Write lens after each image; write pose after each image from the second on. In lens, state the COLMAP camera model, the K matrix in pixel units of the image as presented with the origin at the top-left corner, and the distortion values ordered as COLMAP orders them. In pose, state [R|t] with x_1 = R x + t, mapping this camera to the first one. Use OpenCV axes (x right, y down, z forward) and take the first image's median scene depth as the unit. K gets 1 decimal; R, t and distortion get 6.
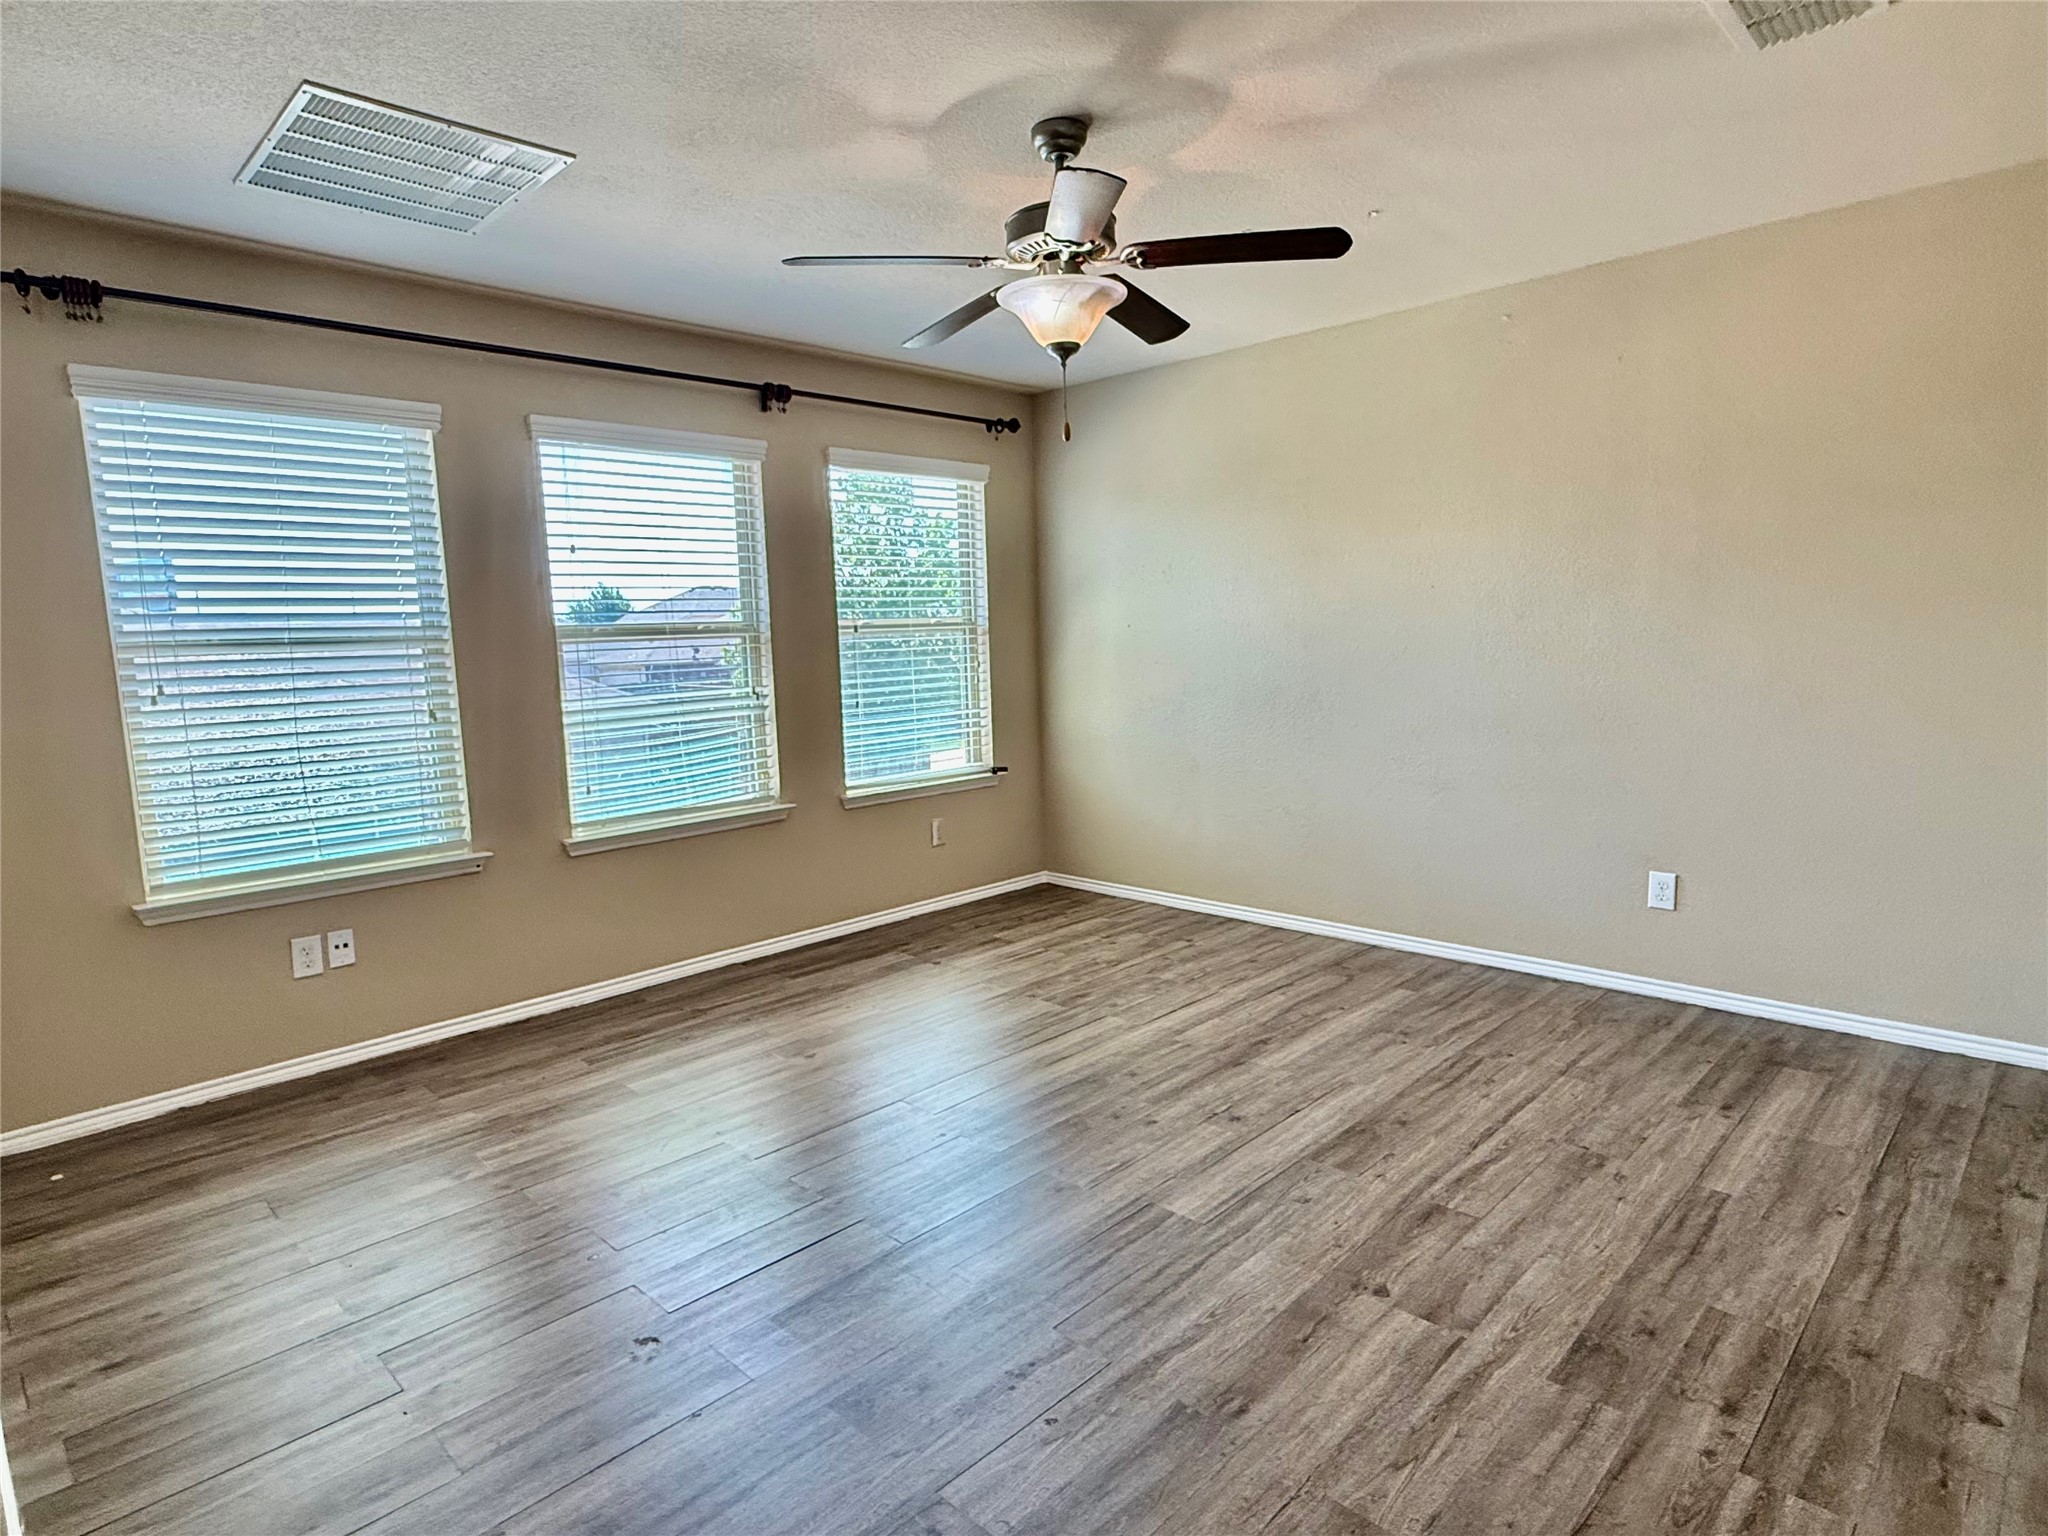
lens RADIAL K [[1118.7, 0, 1018.8], [0, 1118.7, 776.9], [0, 0, 1]] dist [-0.000986, -0.000009]
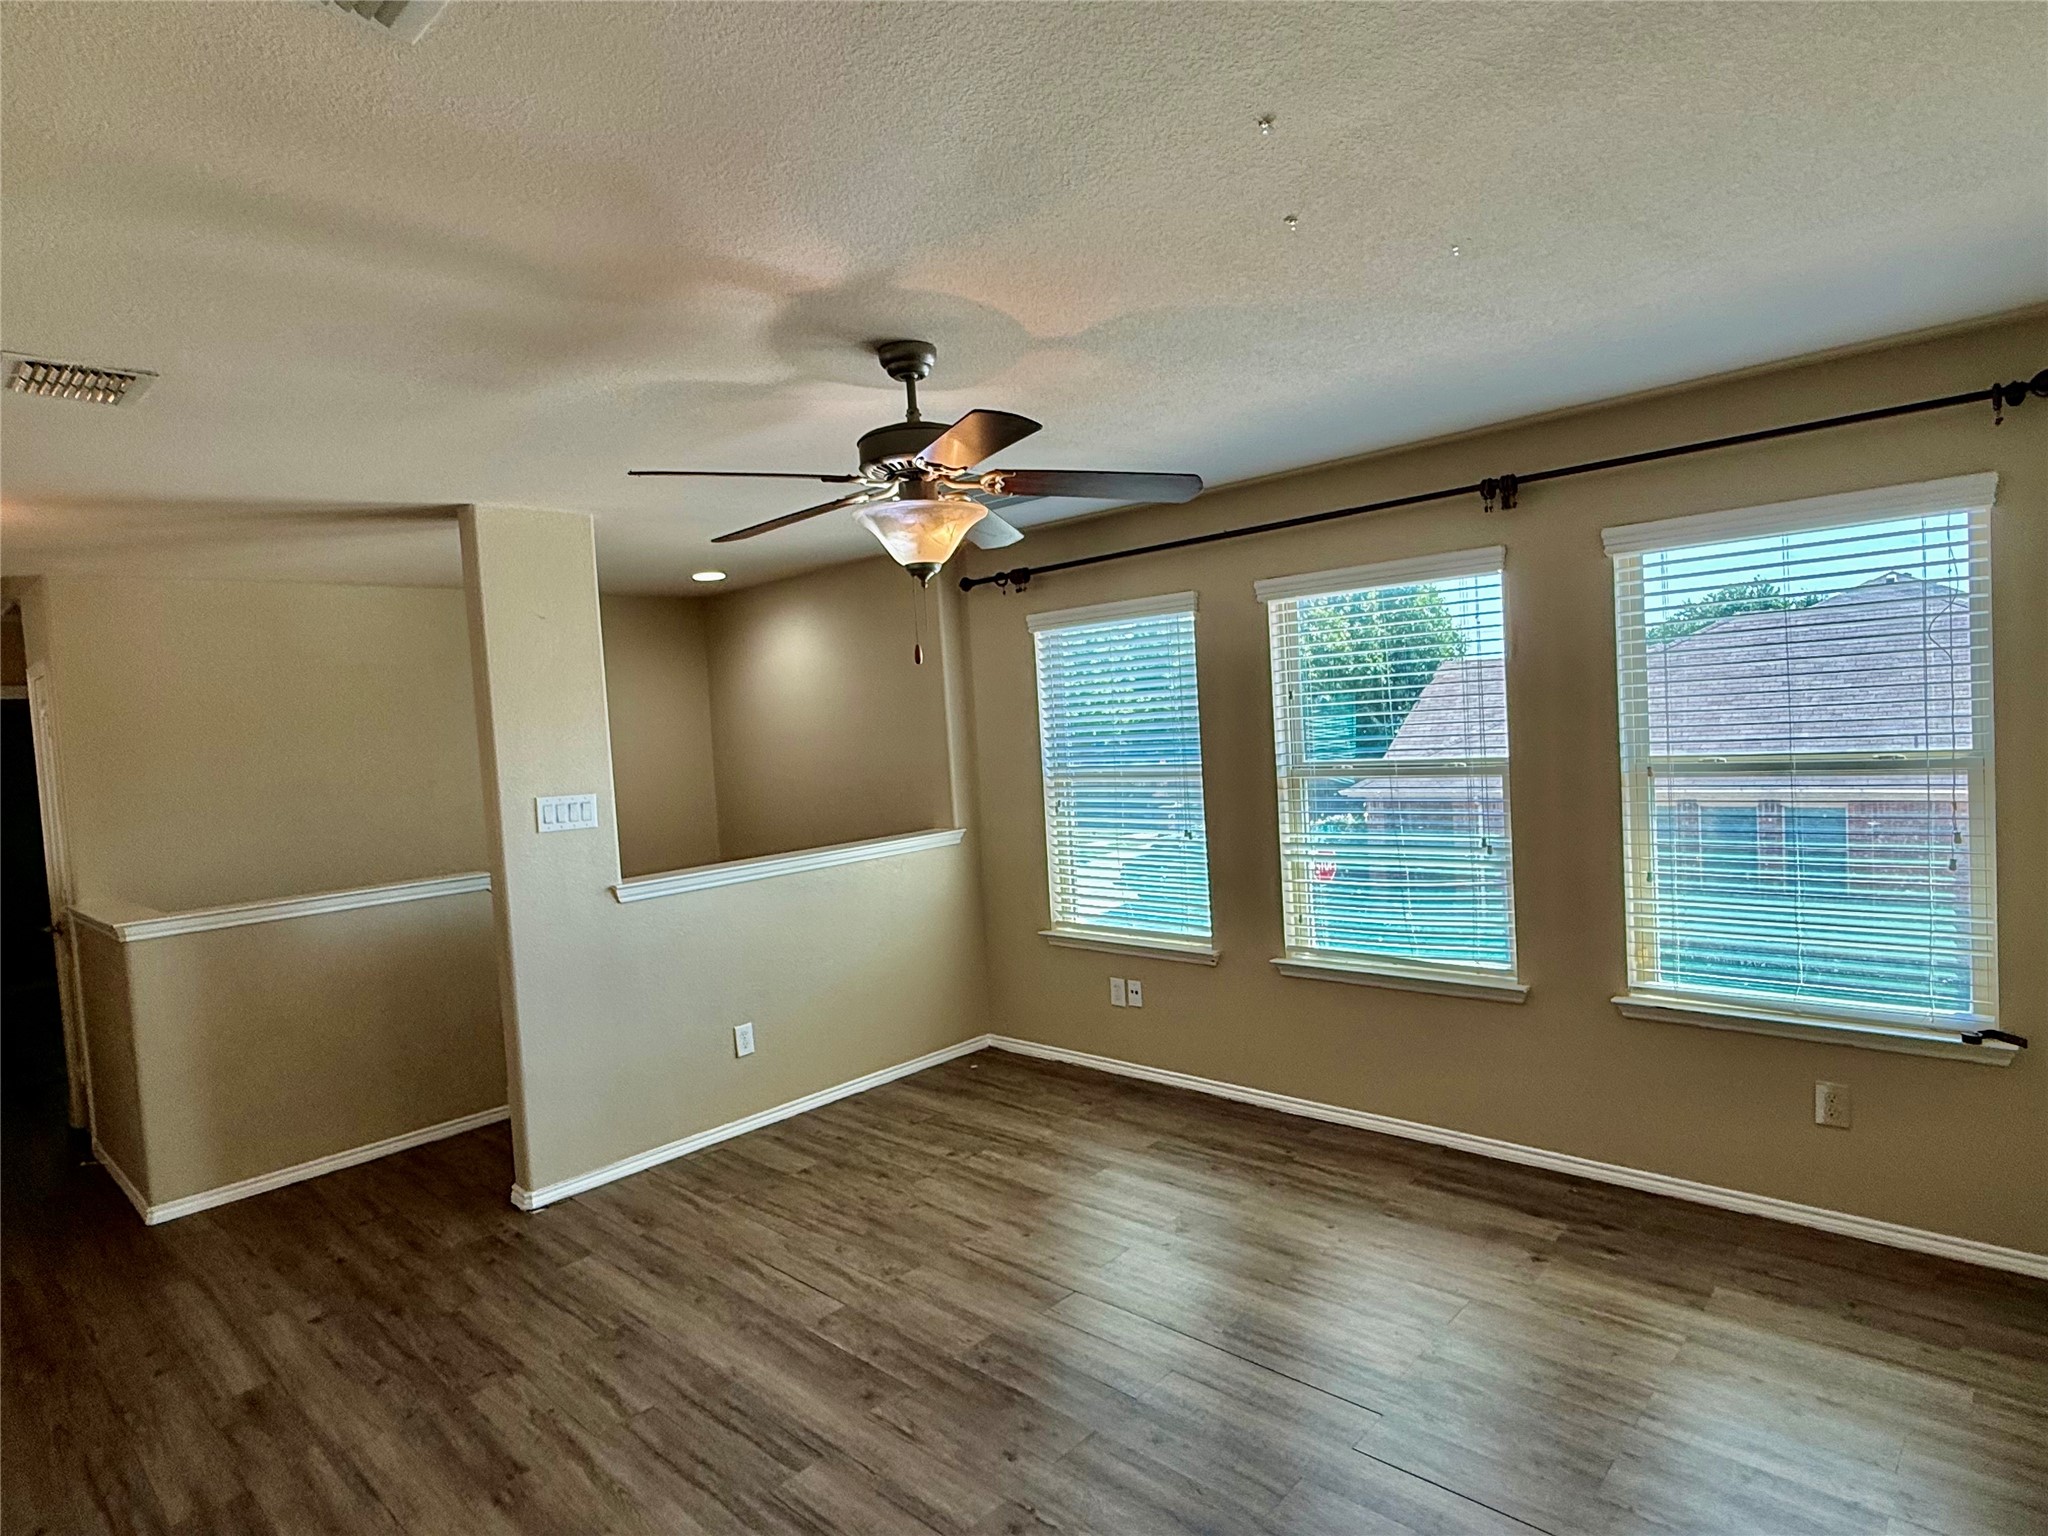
lens RADIAL K [[1118.7, 0, 1018.8], [0, 1118.7, 776.9], [0, 0, 1]] dist [-0.000986, -0.000009]
pose [[0.029502, 0.080176, -0.996344, 0.660784], [-0.073579, 0.994248, 0.077829, -0.185919], [0.996853, 0.071014, 0.035232, 0.691211]]
